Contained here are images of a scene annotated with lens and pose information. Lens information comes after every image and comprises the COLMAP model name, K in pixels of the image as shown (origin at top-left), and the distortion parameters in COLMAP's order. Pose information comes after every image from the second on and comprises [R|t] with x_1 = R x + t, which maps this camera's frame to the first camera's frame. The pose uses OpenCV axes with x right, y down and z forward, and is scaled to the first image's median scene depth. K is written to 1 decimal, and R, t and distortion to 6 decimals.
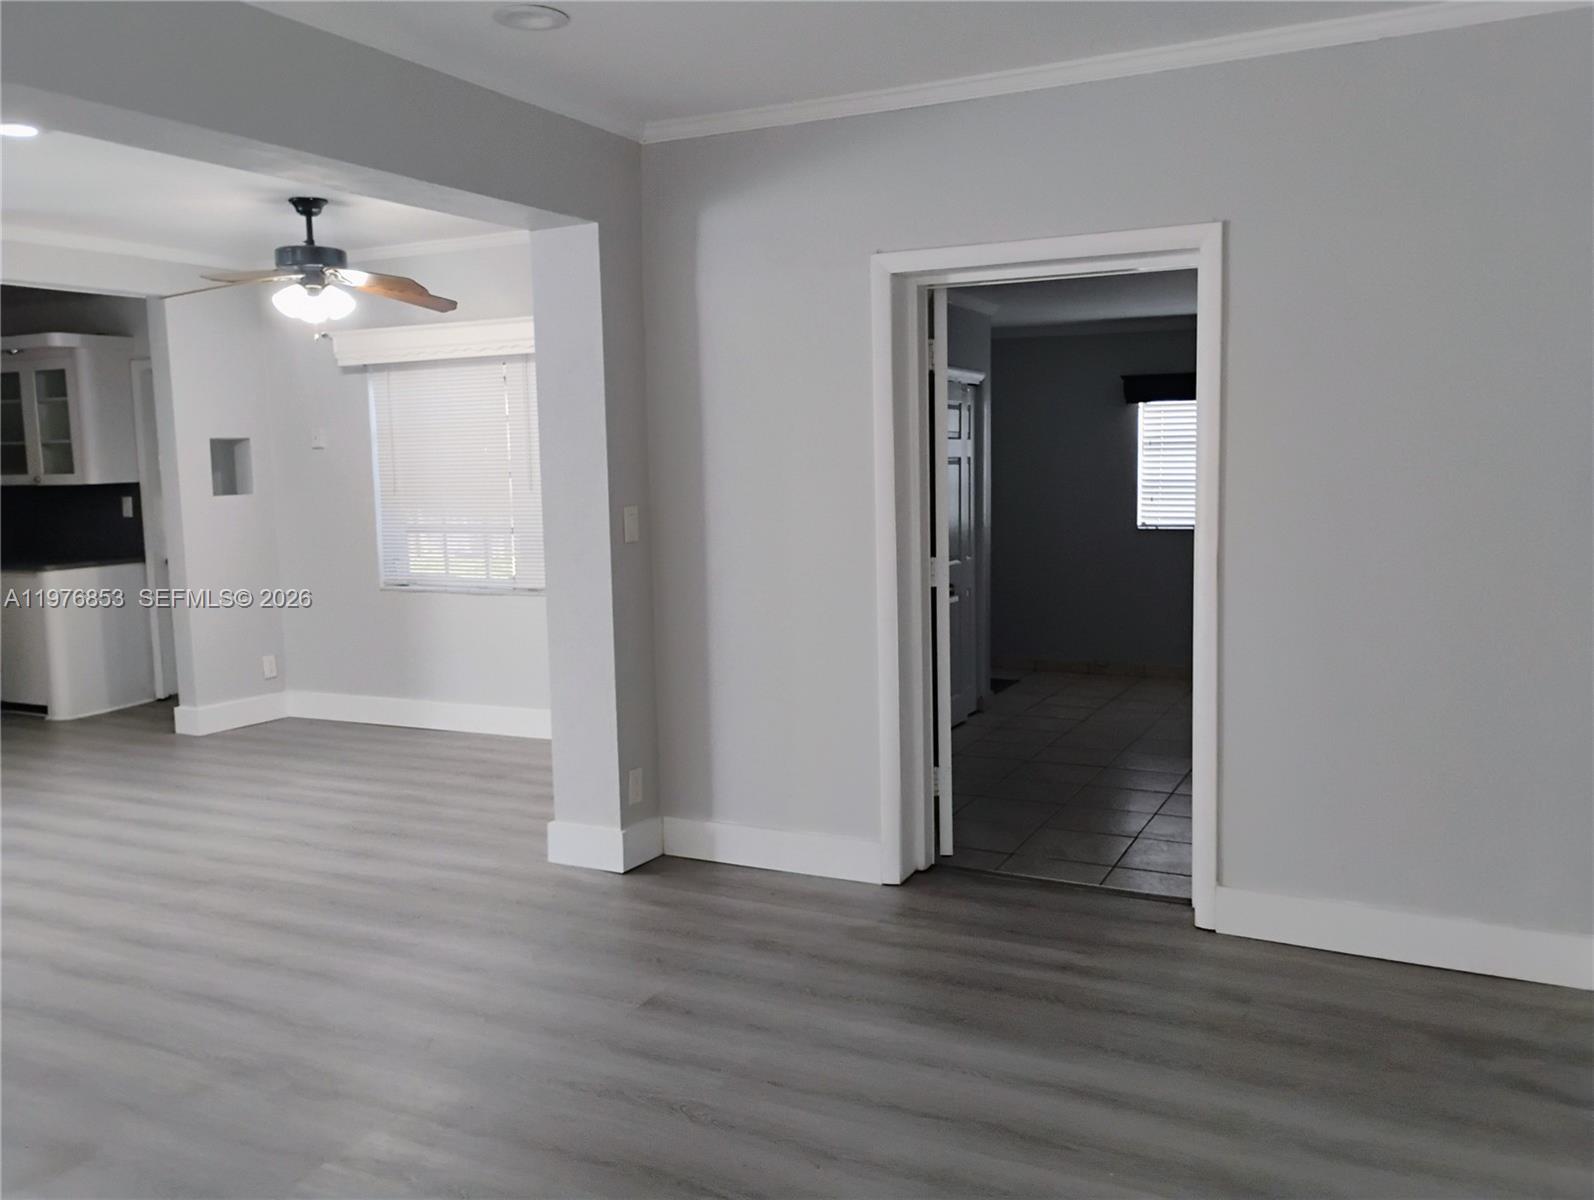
lens RADIAL K [[1326.6, 0, 797.9], [0, 1326.6, 578.5], [0, 0, 1]] dist [0.081326, -0.108301]
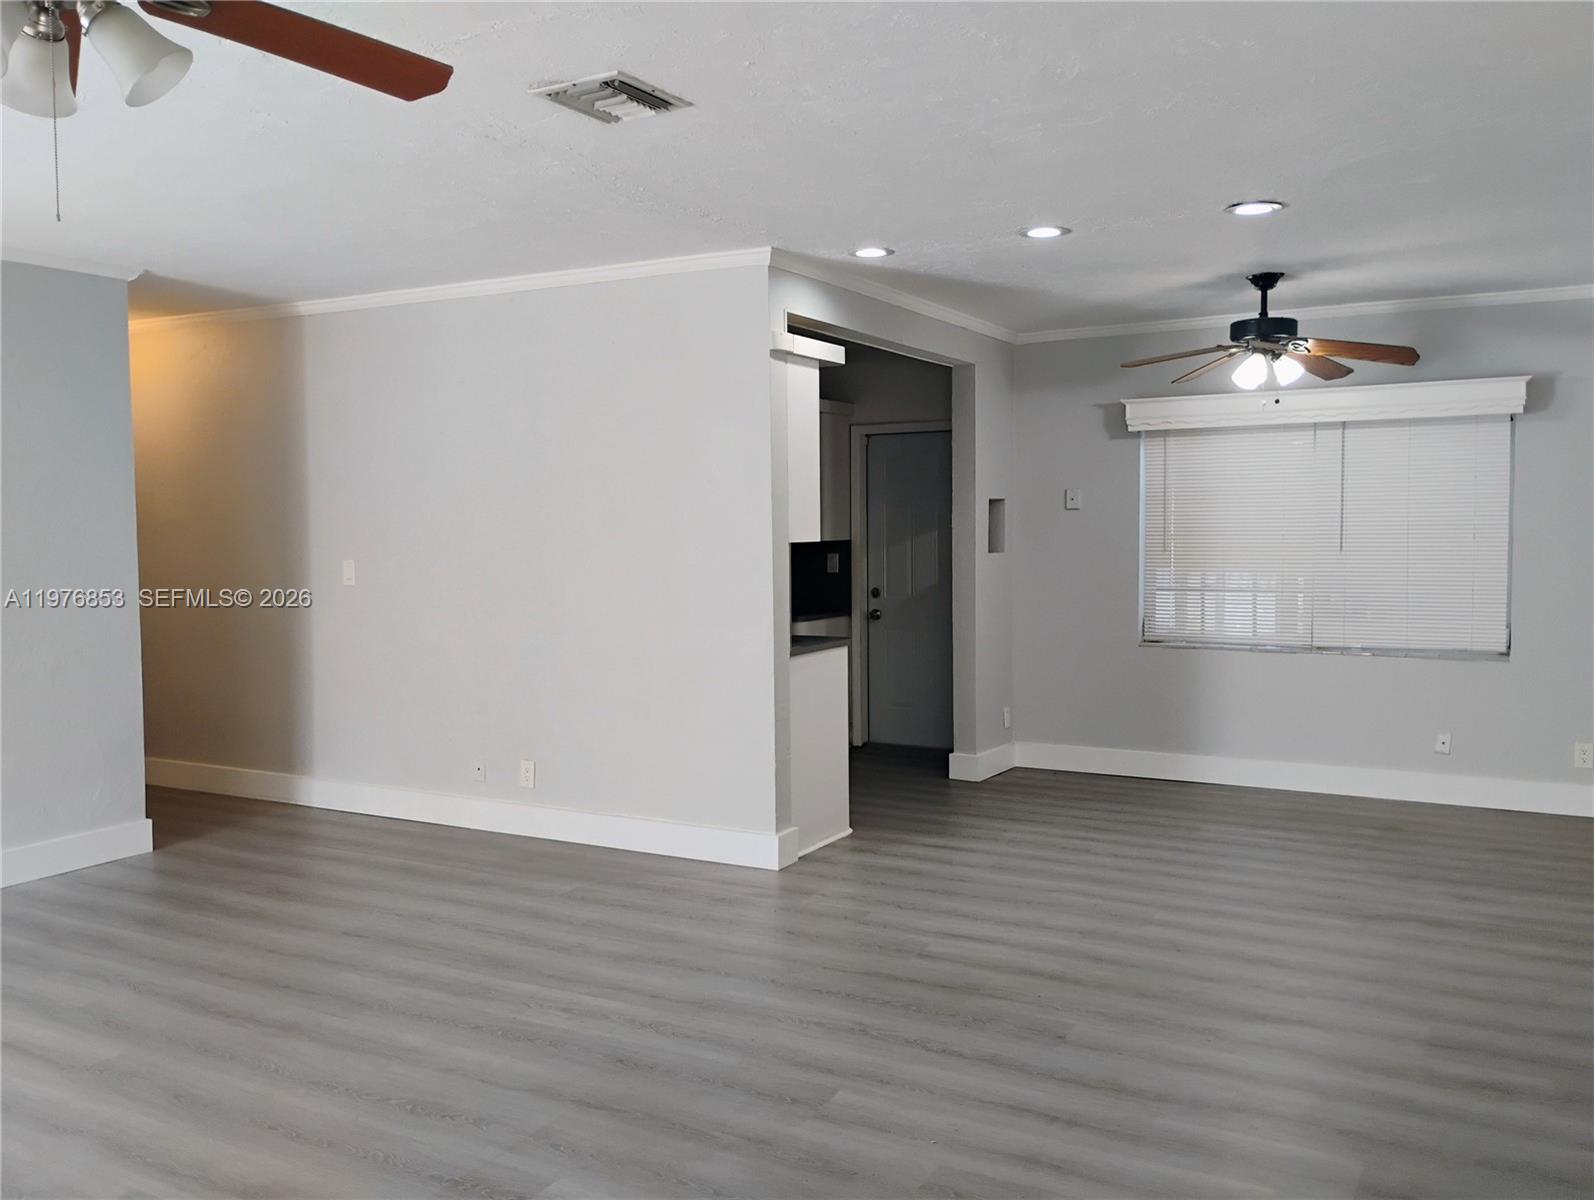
lens RADIAL K [[1321.5, 0, 797.6], [0, 1321.5, 589.9], [0, 0, 1]] dist [0.066754, -0.092470]
pose [[0.998843, 0.018796, -0.044270, -0.674559], [-0.020796, 0.998764, -0.045153, 0.021744], [0.043366, 0.046022, 0.997999, -0.055090]]
